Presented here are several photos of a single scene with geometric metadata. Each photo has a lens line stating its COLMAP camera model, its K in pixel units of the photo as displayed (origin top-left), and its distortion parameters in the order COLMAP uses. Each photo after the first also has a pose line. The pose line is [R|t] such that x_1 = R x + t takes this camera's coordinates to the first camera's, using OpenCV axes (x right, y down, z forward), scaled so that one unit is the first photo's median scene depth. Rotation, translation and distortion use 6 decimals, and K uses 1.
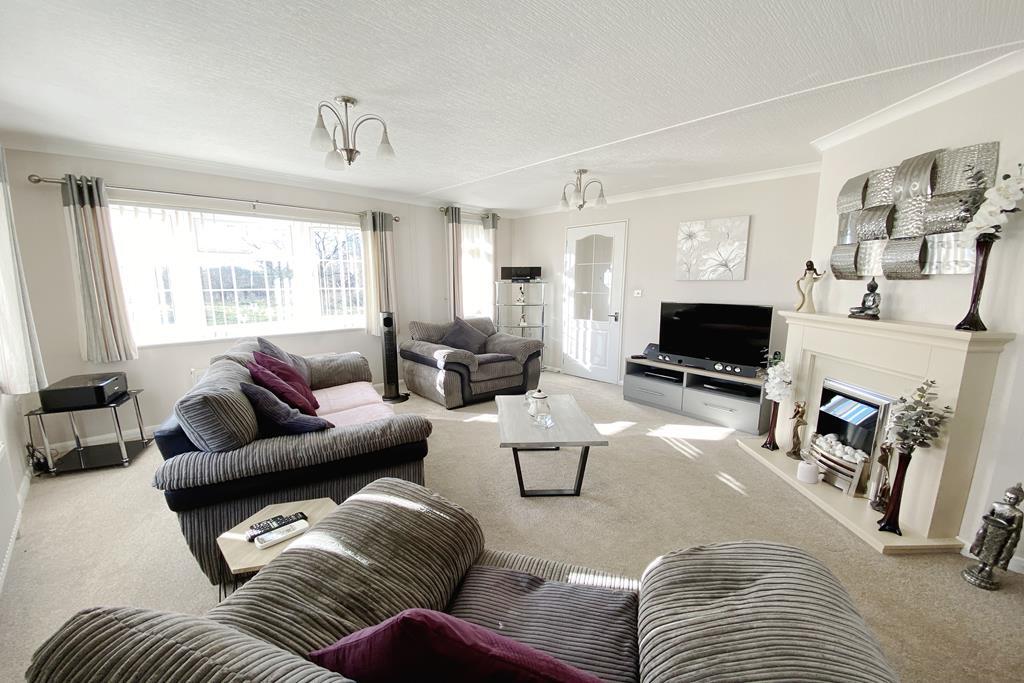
lens RADIAL K [[382.4, 0, 500.9], [0, 382.4, 343.3], [0, 0, 1]] dist [0.022755, -0.017289]
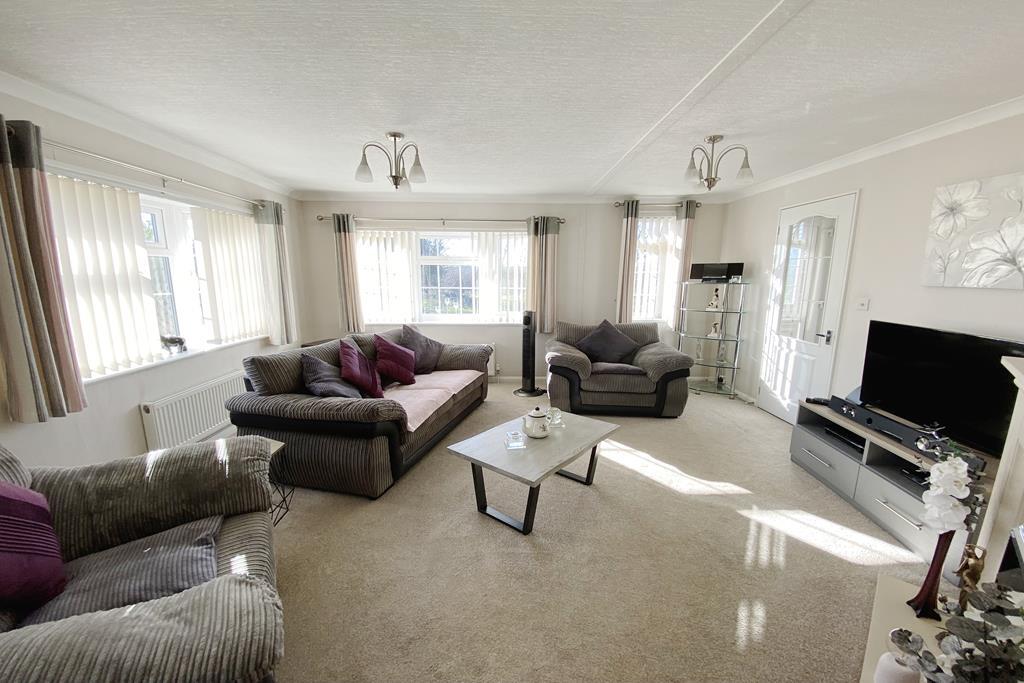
lens RADIAL K [[382.4, 0, 500.9], [0, 382.4, 343.3], [0, 0, 1]] dist [0.022755, -0.017289]
pose [[0.769513, 0.111871, -0.628756, 0.342082], [-0.105671, 0.993271, 0.047400, -0.036668], [0.629827, 0.029966, 0.776157, 0.142270]]
